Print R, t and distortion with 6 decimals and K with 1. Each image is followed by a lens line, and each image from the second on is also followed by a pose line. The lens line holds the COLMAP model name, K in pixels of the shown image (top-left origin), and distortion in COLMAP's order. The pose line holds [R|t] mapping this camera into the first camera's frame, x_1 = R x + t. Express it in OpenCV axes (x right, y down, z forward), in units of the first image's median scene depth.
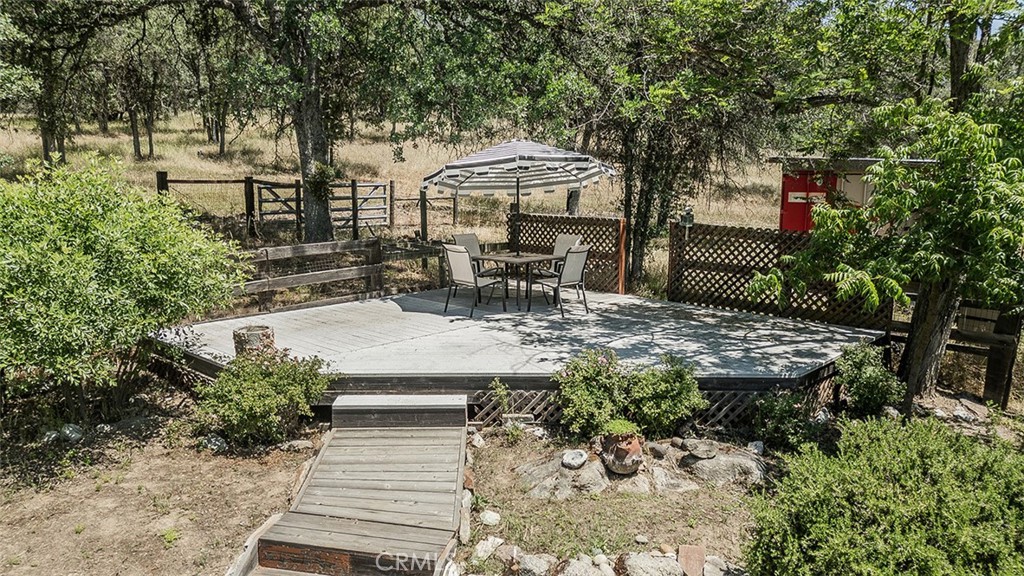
lens RADIAL K [[710.5, 0, 519.8], [0, 710.5, 283.6], [0, 0, 1]] dist [0.074642, -0.045359]
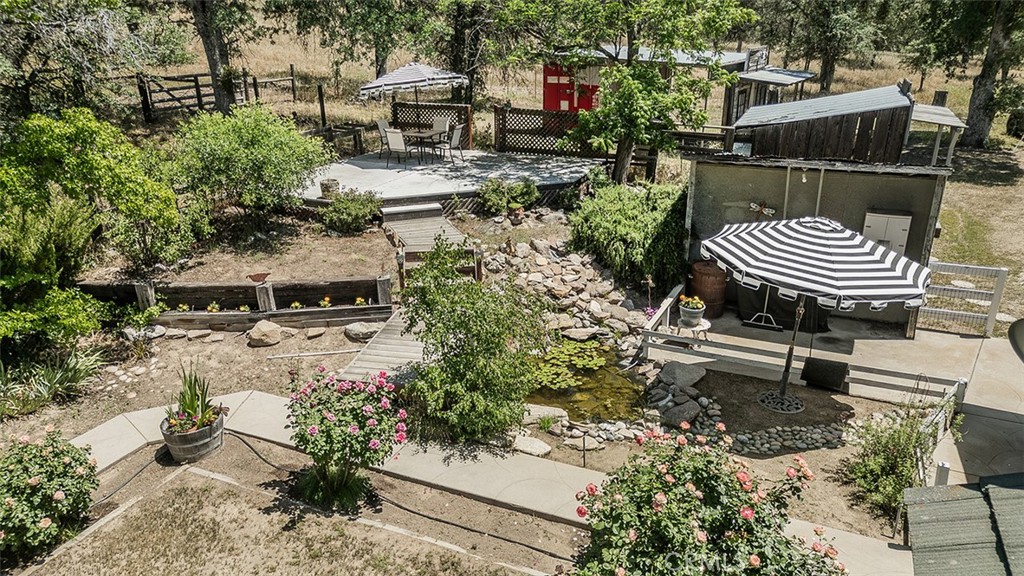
lens RADIAL K [[710.5, 0, 509.4], [0, 710.5, 285.0], [0, 0, 1]] dist [0.074642, -0.045359]
pose [[0.938387, -0.133574, 0.318730, -0.564998], [0.064842, 0.973957, 0.217265, -0.056195], [-0.339450, -0.183212, 0.922609, -1.072121]]
